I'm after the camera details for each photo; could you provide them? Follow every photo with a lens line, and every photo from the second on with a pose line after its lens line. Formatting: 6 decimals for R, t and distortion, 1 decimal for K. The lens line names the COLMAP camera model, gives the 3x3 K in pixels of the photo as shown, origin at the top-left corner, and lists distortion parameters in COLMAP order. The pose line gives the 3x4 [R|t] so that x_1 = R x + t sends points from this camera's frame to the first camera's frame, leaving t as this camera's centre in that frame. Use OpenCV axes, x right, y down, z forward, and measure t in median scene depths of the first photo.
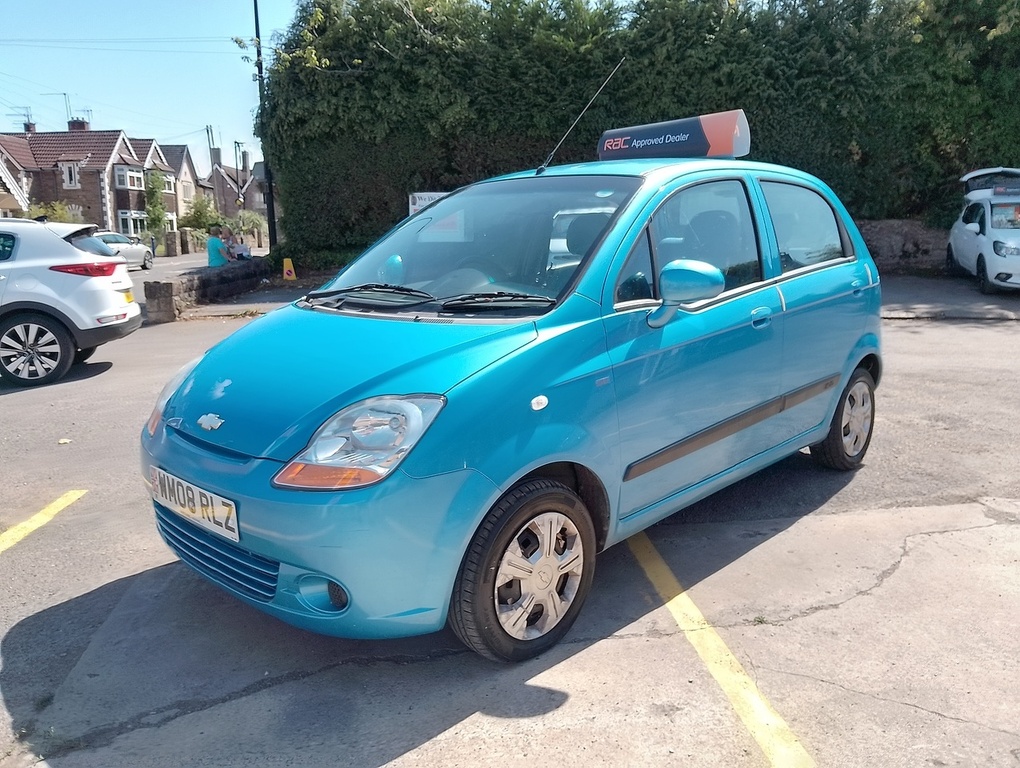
lens RADIAL K [[782.9, 0, 513.8], [0, 782.9, 379.3], [0, 0, 1]] dist [0.027299, -0.085820]
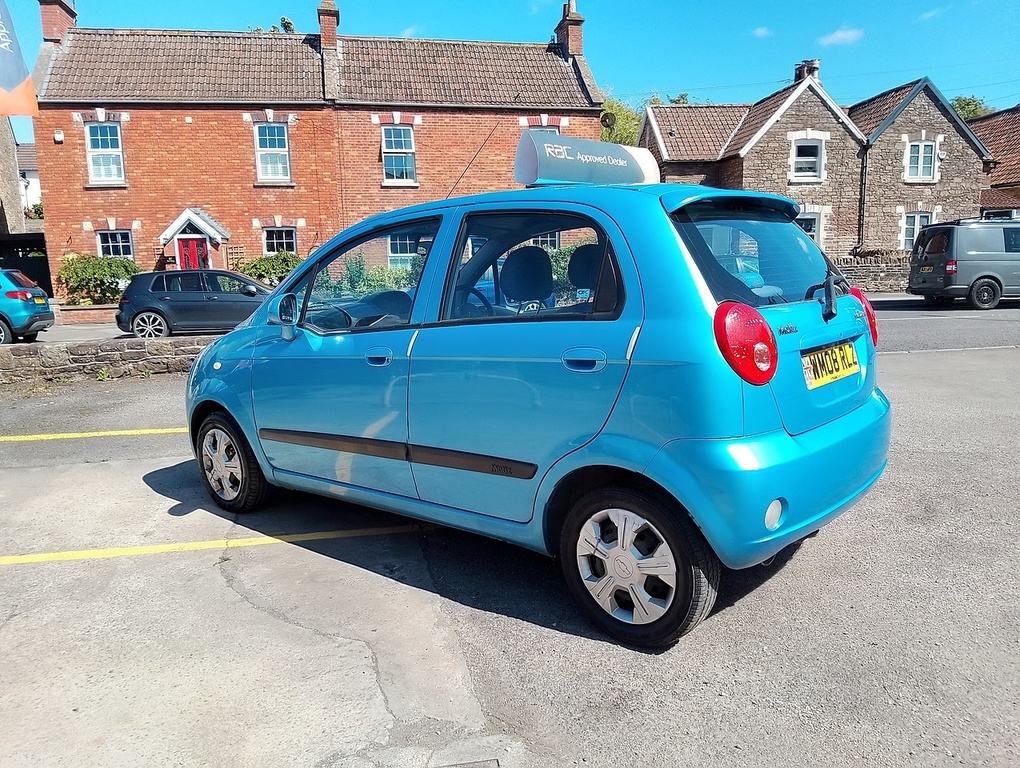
lens RADIAL K [[791.8, 0, 528.0], [0, 791.8, 393.4], [0, 0, 1]] dist [0.030846, -0.119829]
pose [[0.108152, 0.178692, -0.977943, 0.212969], [-0.163669, 0.973490, 0.159778, -0.035996], [0.980569, 0.142778, 0.134531, 0.167955]]
